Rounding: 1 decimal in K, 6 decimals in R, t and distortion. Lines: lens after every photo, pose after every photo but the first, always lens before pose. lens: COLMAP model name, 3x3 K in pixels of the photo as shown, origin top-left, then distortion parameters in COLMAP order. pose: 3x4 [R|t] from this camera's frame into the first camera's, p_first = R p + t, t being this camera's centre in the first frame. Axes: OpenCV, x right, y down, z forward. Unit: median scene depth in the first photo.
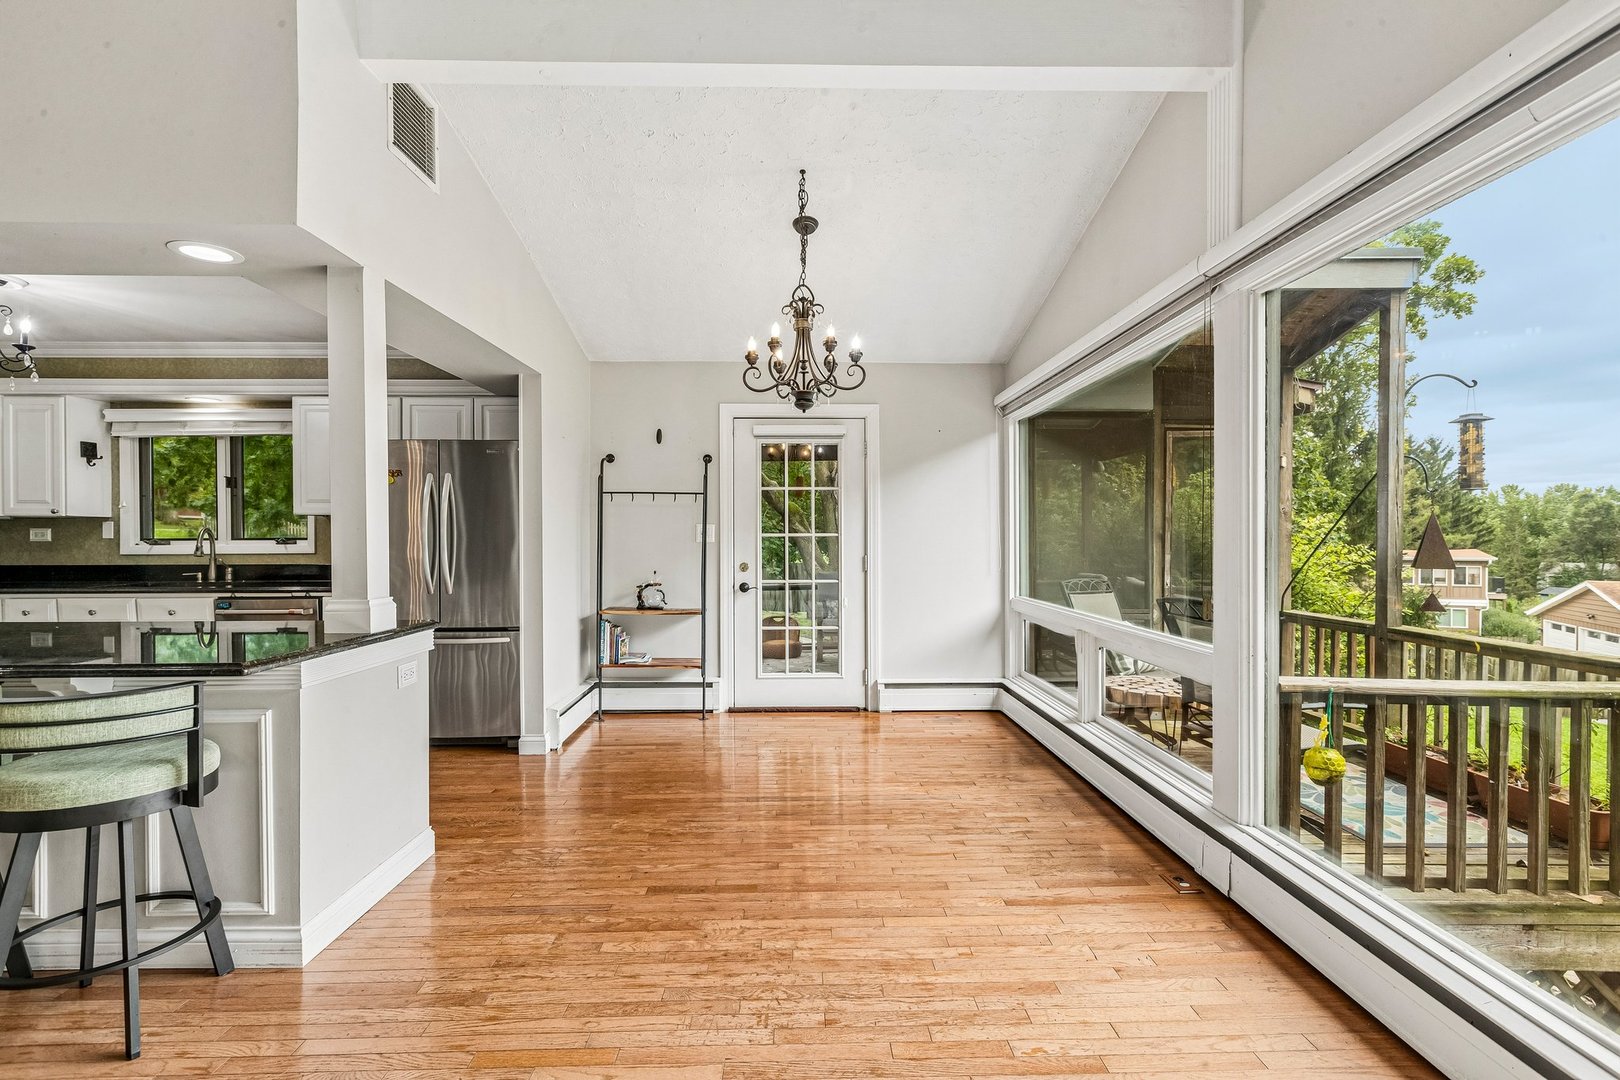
lens RADIAL K [[746.6, 0, 812.3], [0, 746.6, 547.1], [0, 0, 1]] dist [0.000609, 0.000444]
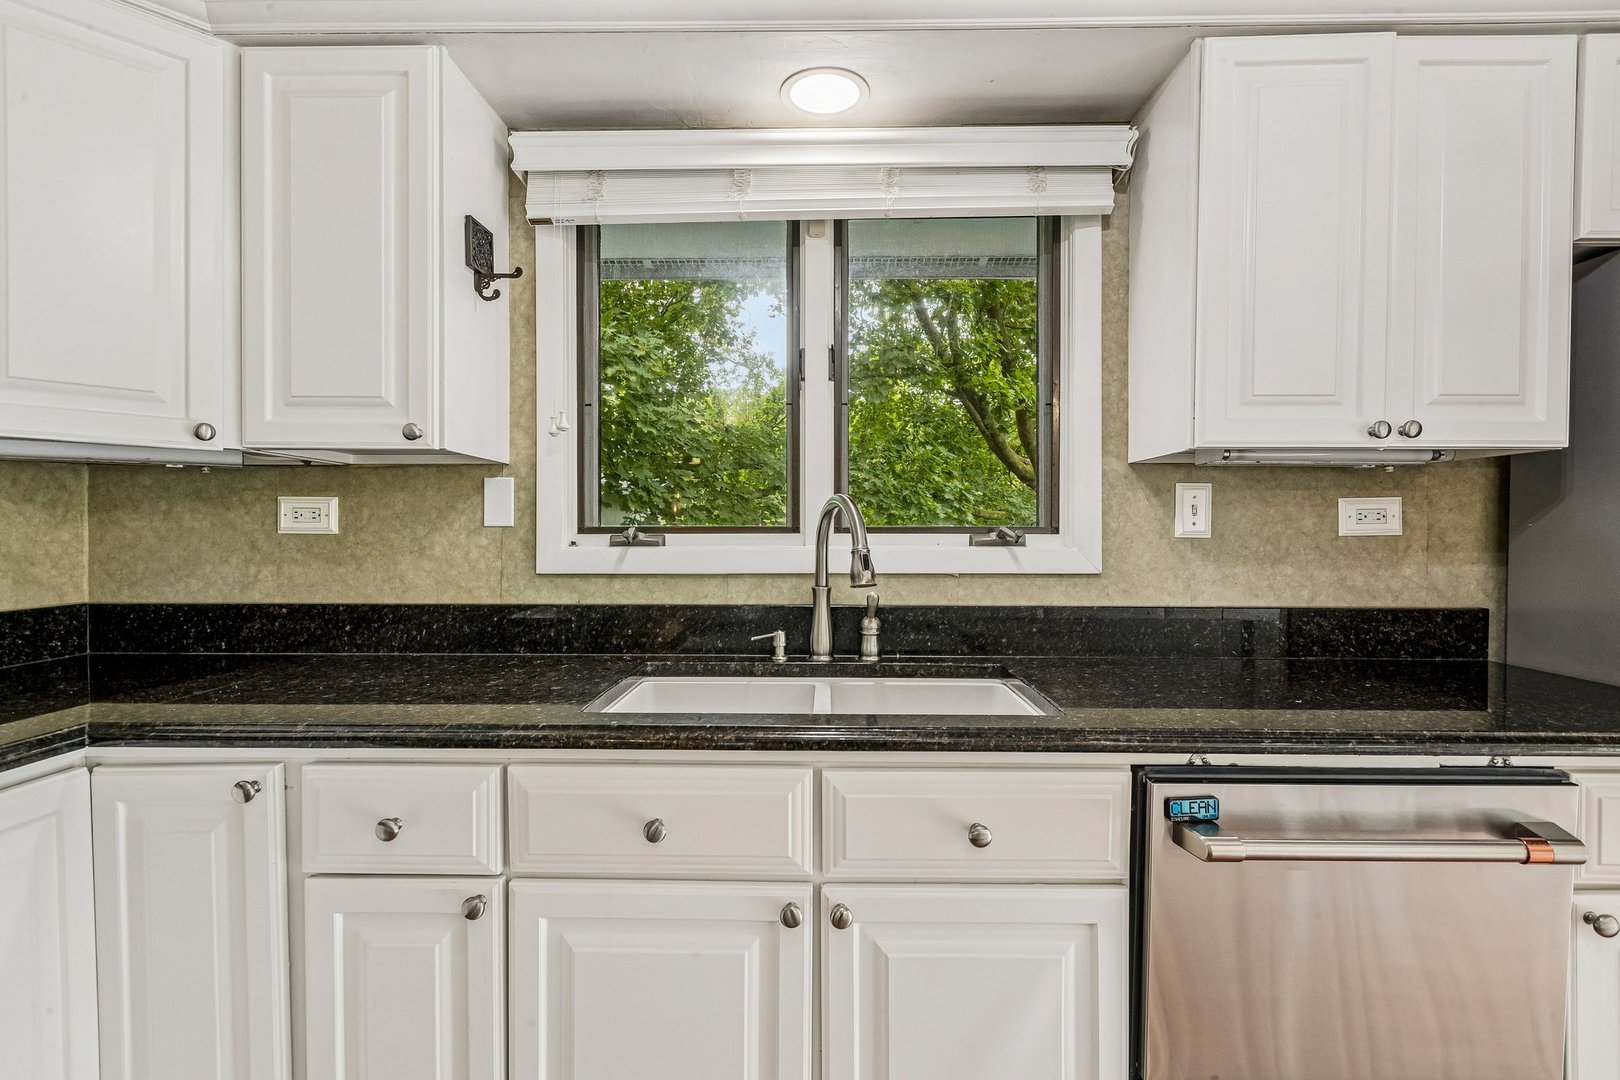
lens RADIAL K [[746.6, 0, 807.9], [0, 746.6, 535.7], [0, 0, 1]] dist [0.000609, 0.000444]
pose [[0.999070, 0.004923, -0.042834, -0.788701], [-0.005253, 0.999957, -0.007584, -0.005521], [0.042795, 0.007802, 0.999053, 0.666644]]
